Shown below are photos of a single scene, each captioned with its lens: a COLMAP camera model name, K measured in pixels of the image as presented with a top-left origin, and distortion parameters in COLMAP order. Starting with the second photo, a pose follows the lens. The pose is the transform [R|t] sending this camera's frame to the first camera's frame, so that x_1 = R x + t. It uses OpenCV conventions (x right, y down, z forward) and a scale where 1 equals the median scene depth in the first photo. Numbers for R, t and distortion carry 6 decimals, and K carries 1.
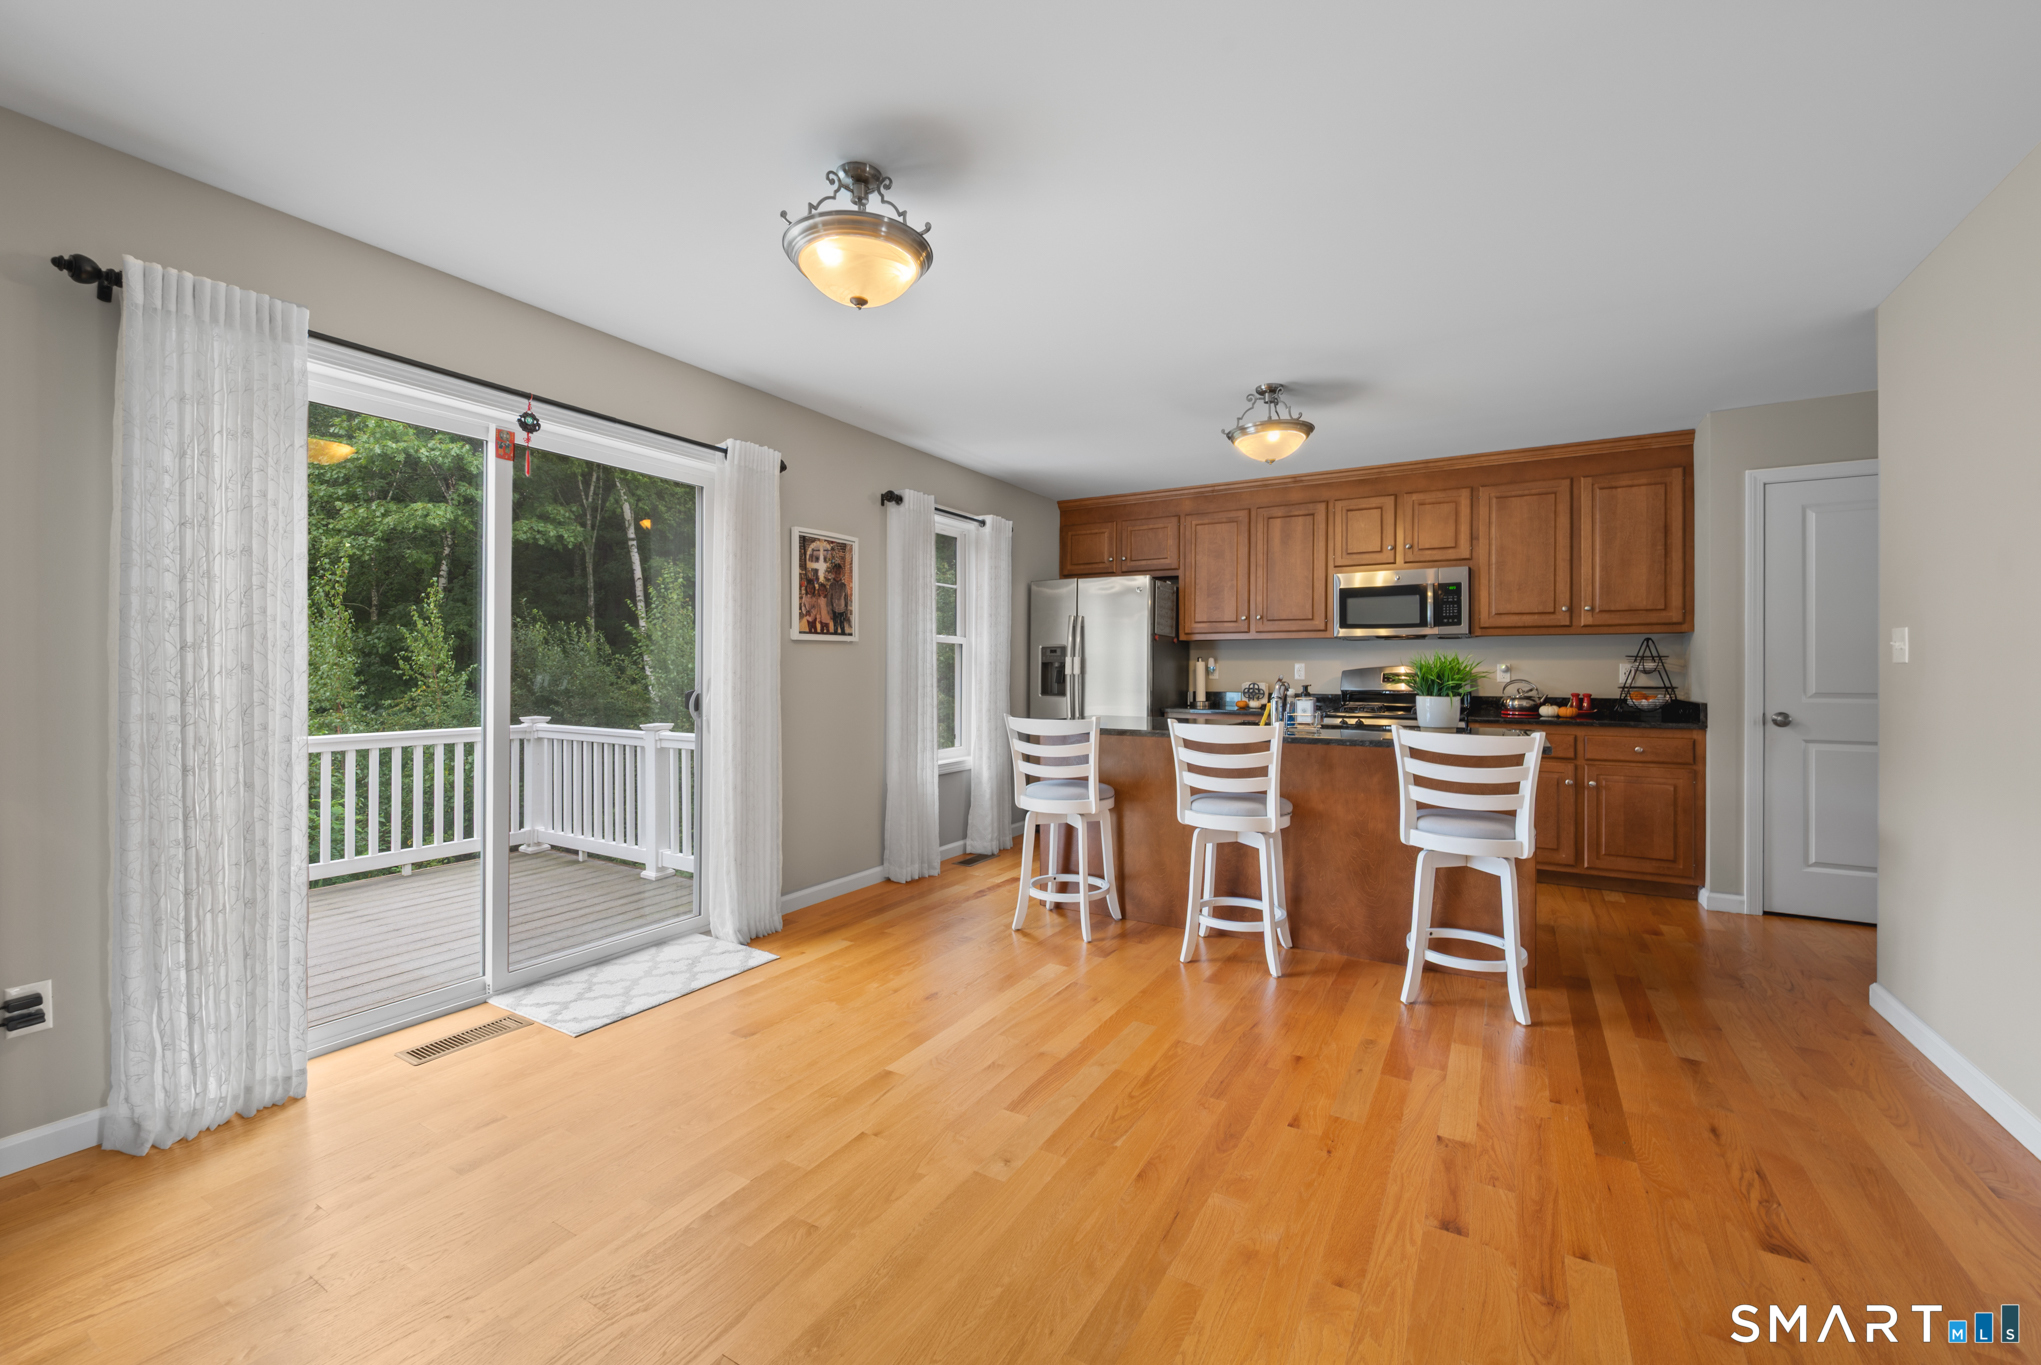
lens RADIAL K [[817.1, 0, 1009.4], [0, 817.1, 668.6], [0, 0, 1]] dist [0.004862, 0.000284]
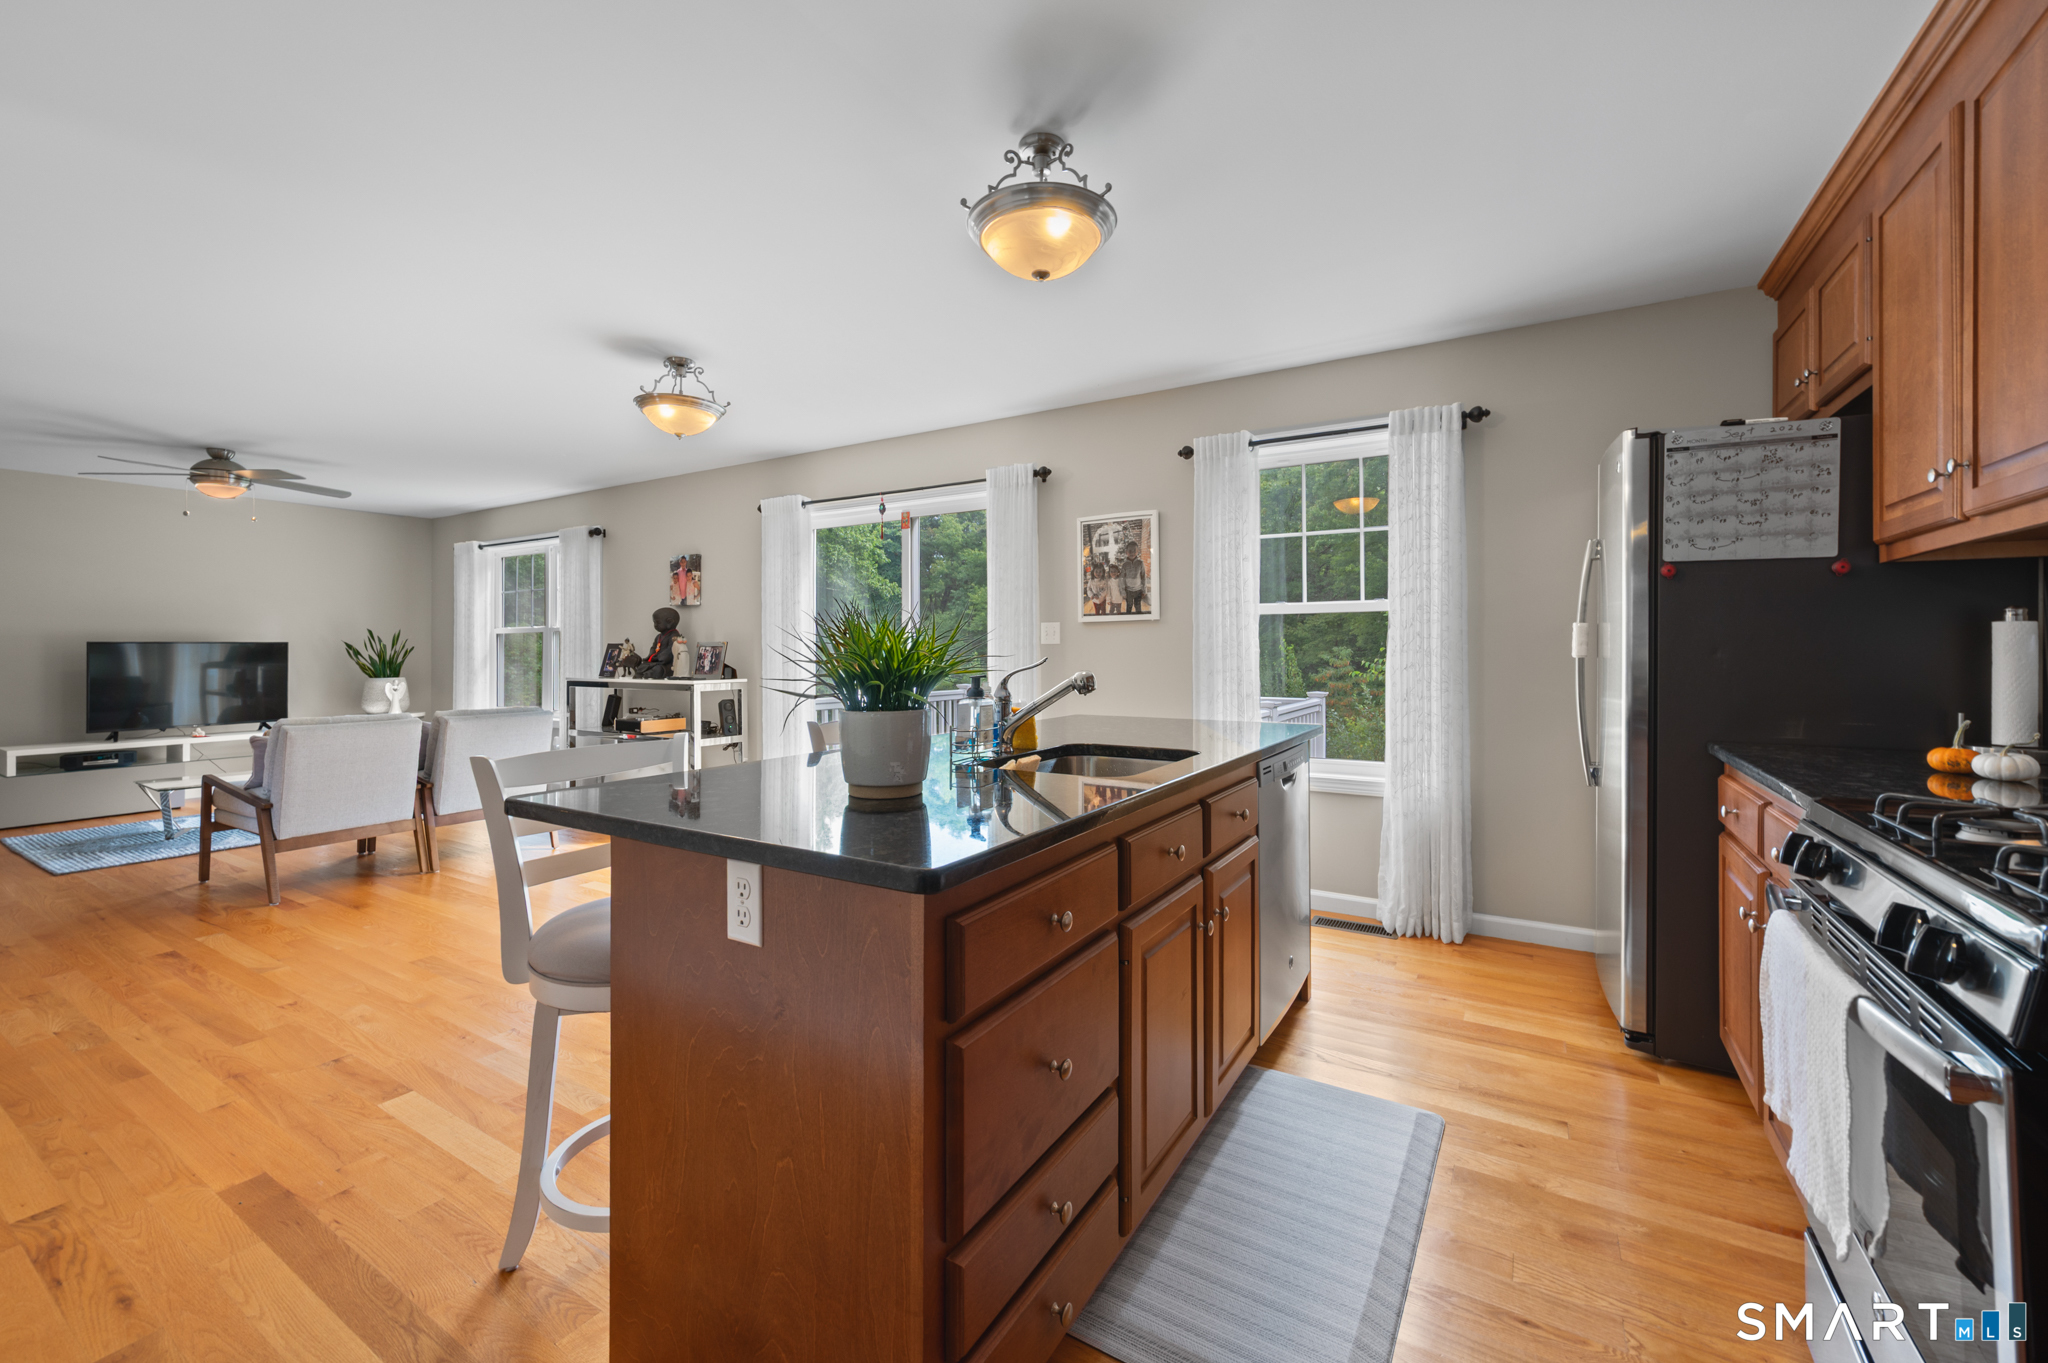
lens RADIAL K [[816.1, 0, 1032.4], [0, 816.1, 641.9], [0, 0, 1]] dist [-0.003812, -0.000491]
pose [[0.013057, -0.011430, -0.999849, 0.951624], [0.002421, 0.999932, -0.011400, 0.003545], [0.999912, -0.002271, 0.013084, 1.072058]]
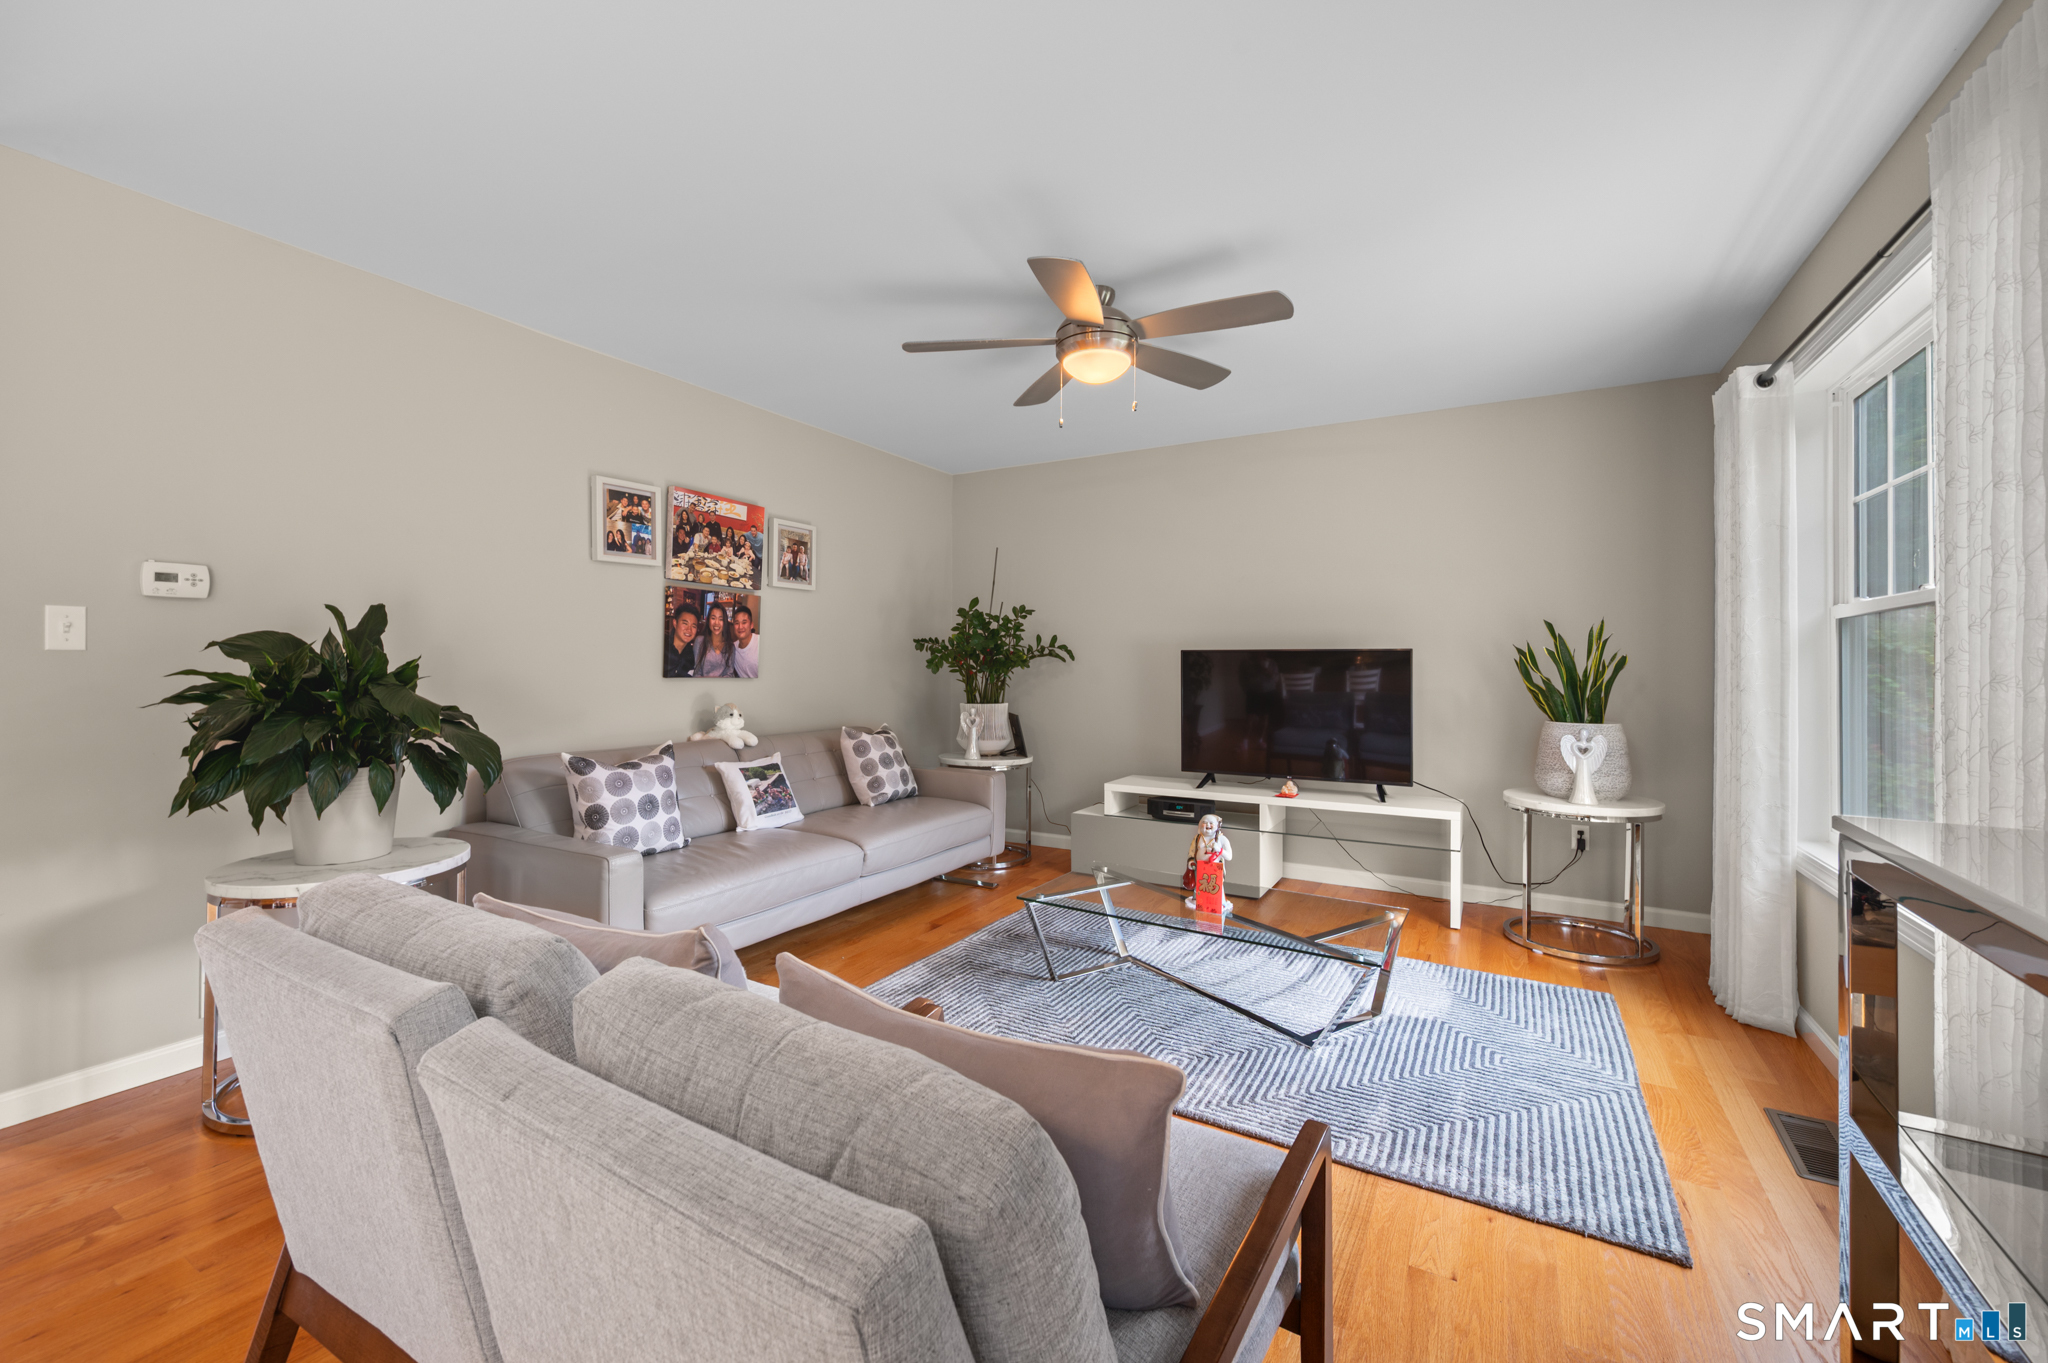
lens RADIAL K [[816.1, 0, 1021.5], [0, 816.1, 656.3], [0, 0, 1]] dist [-0.003812, -0.000491]
pose [[-0.999655, -0.007998, -0.025026, -0.490101], [-0.007818, 0.999943, -0.007245, 0.000645], [0.025083, -0.007047, -0.999661, 0.395233]]
